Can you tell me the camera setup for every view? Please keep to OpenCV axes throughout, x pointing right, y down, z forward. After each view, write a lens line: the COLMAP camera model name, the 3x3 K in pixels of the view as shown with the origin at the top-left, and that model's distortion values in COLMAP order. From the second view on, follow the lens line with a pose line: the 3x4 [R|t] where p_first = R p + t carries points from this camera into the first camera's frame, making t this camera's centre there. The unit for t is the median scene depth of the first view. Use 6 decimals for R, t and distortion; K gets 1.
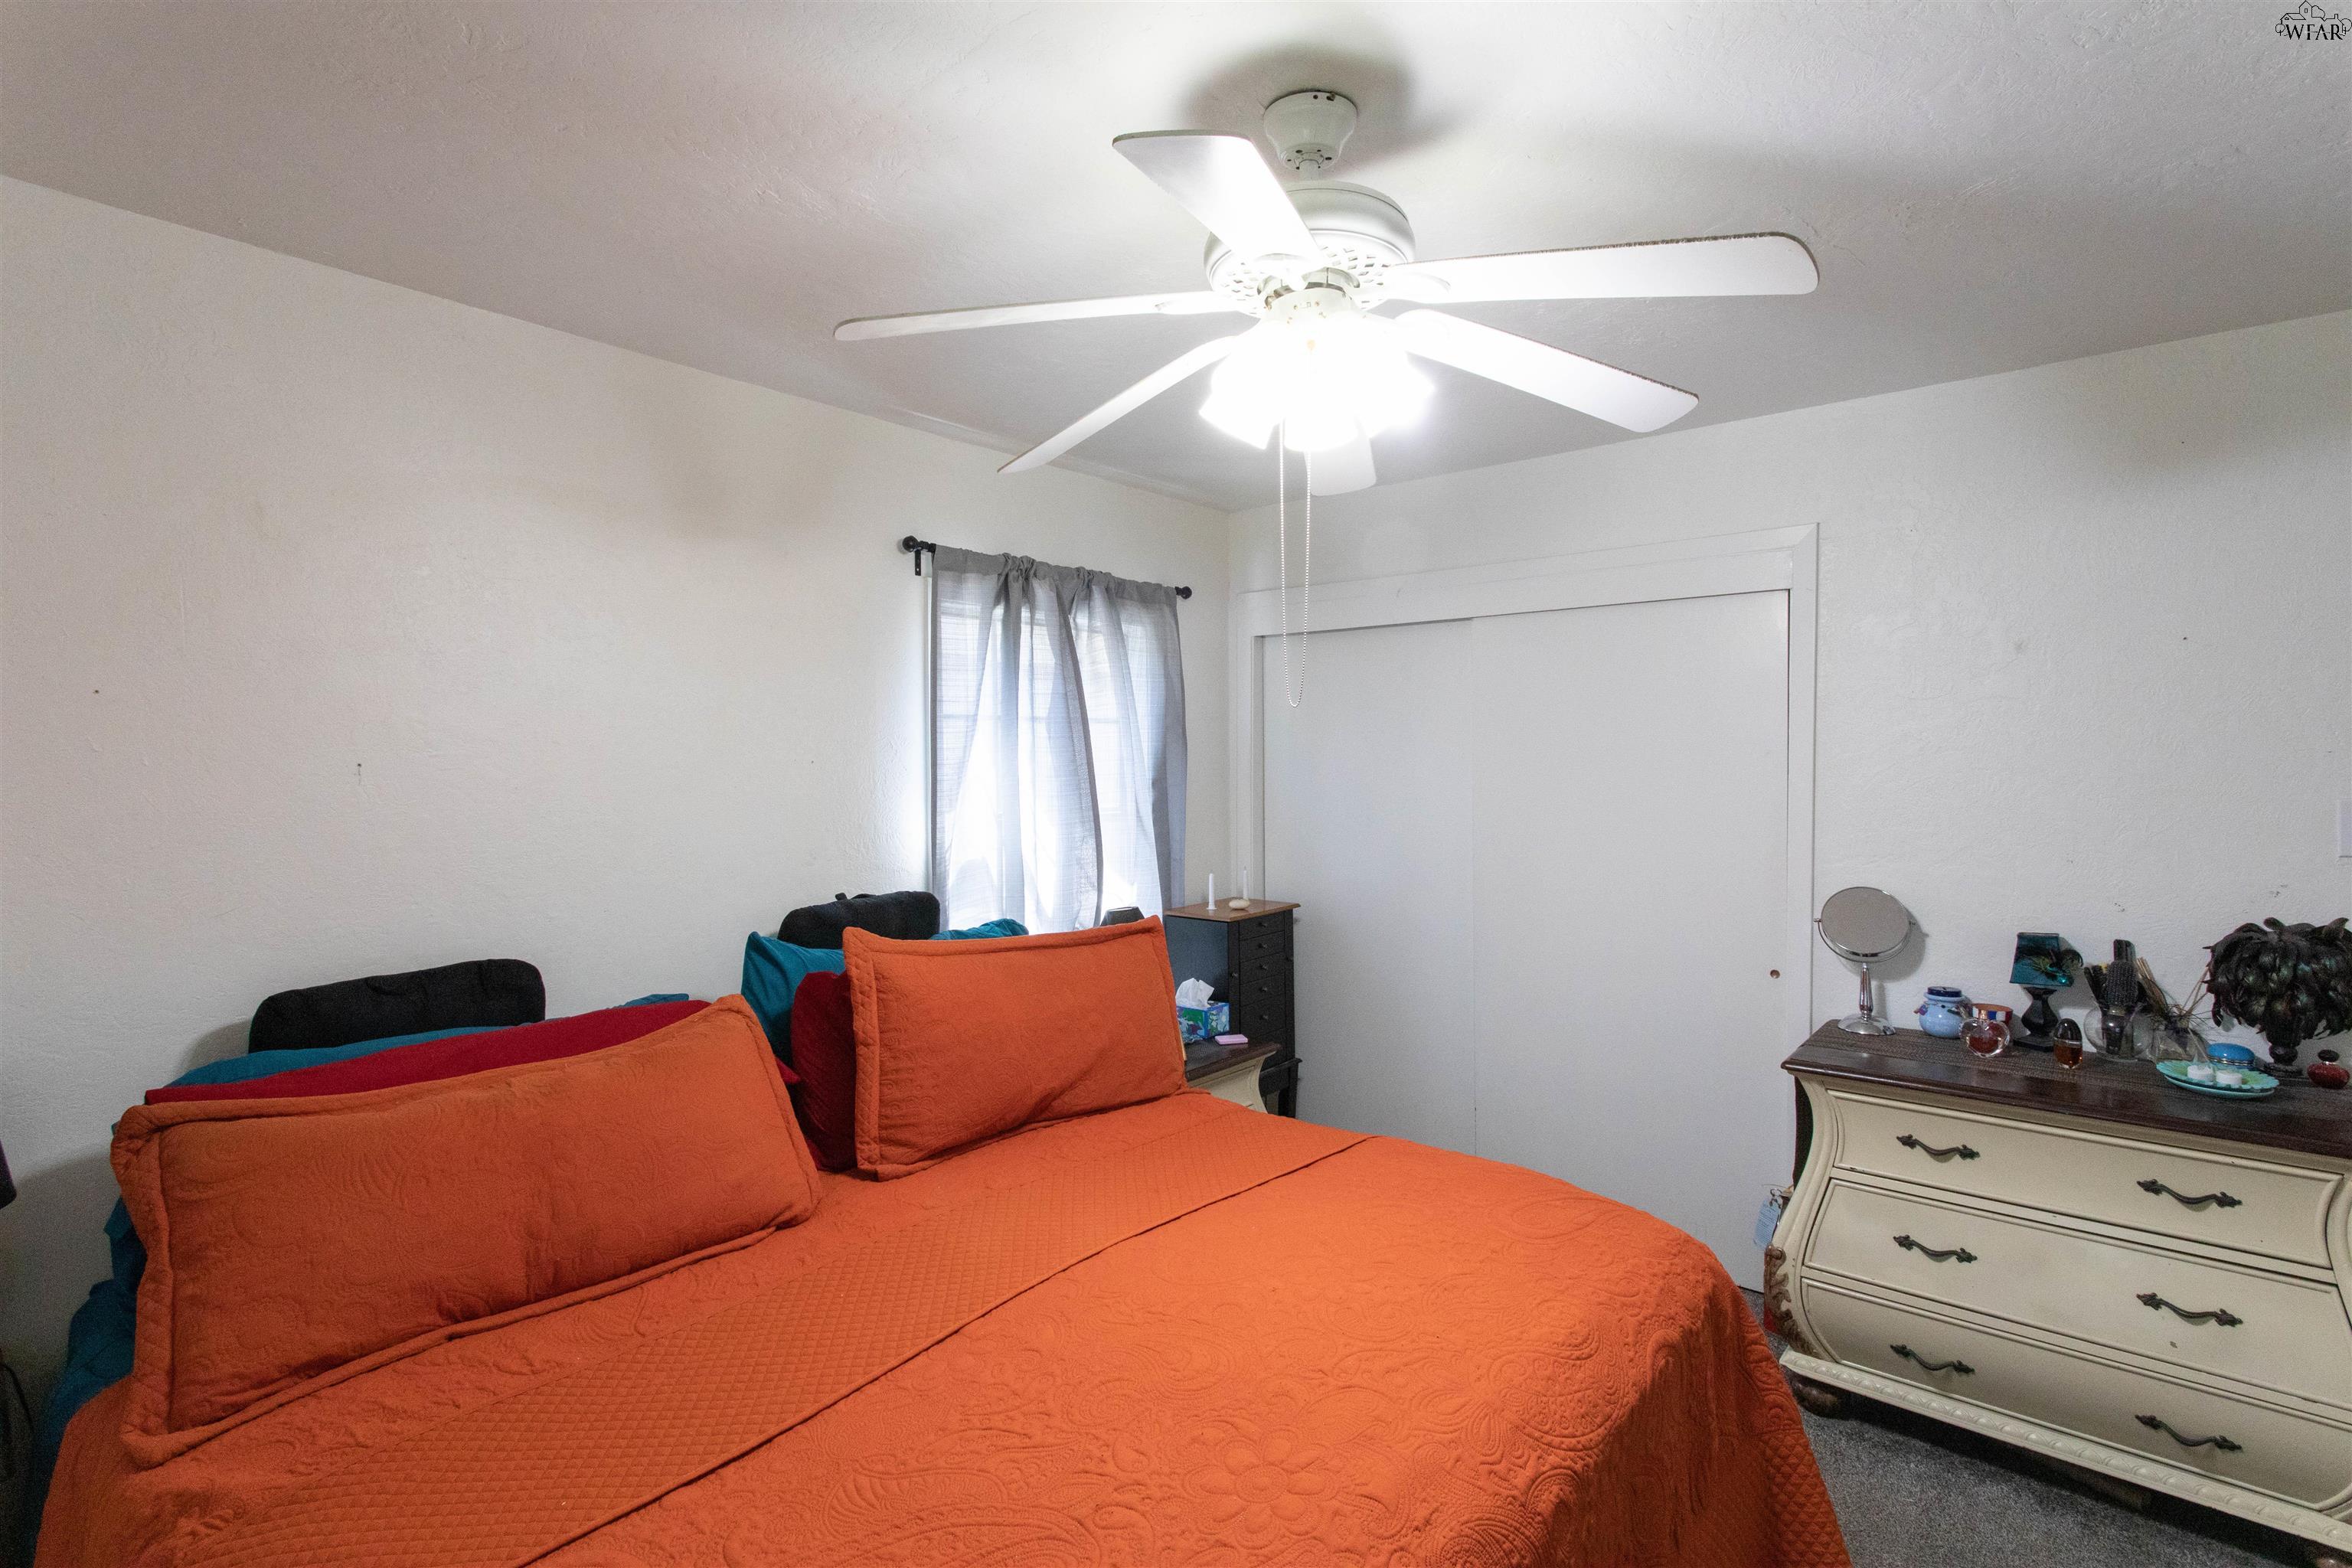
lens RADIAL K [[1124.6, 0, 1169.3], [0, 1124.6, 778.9], [0, 0, 1]] dist [0.001489, 0.001284]
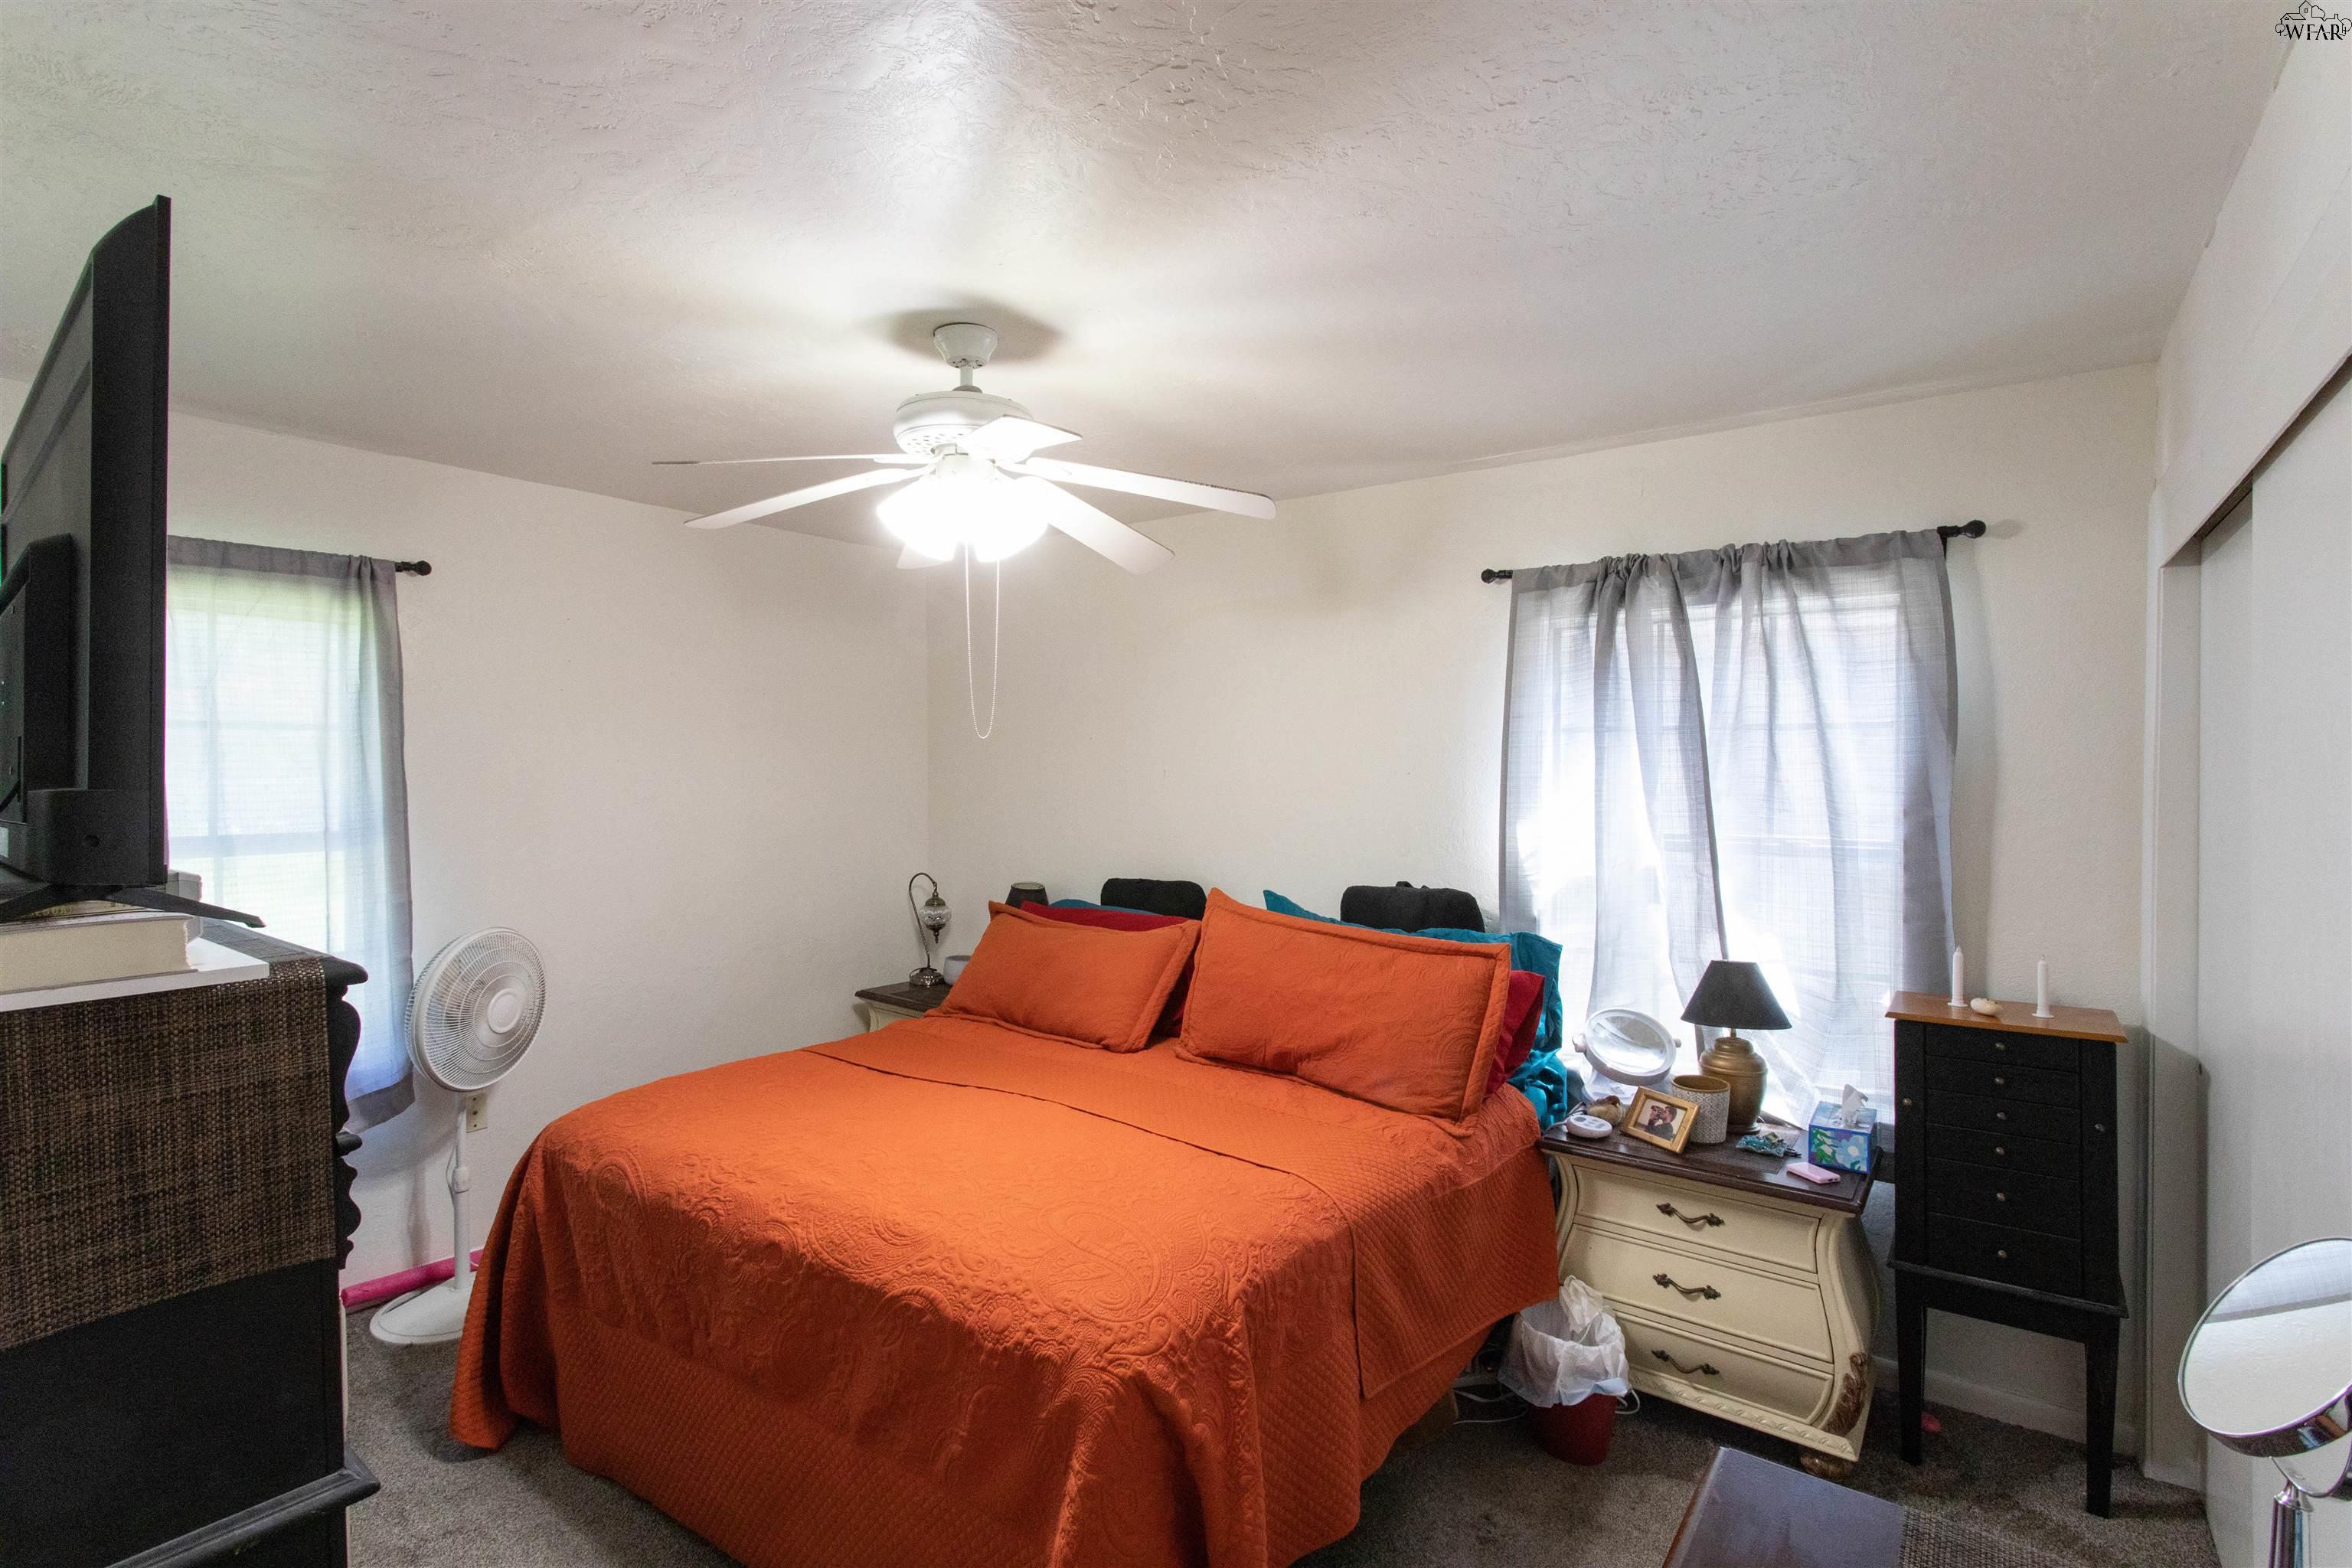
lens RADIAL K [[1124.6, 0, 1168.2], [0, 1124.6, 771.3], [0, 0, 1]] dist [0.001489, 0.001284]
pose [[0.049322, 0.011111, -0.998721, 0.826982], [-0.023172, 0.999682, 0.009977, -0.021380], [0.998514, 0.022651, 0.049564, 0.618566]]
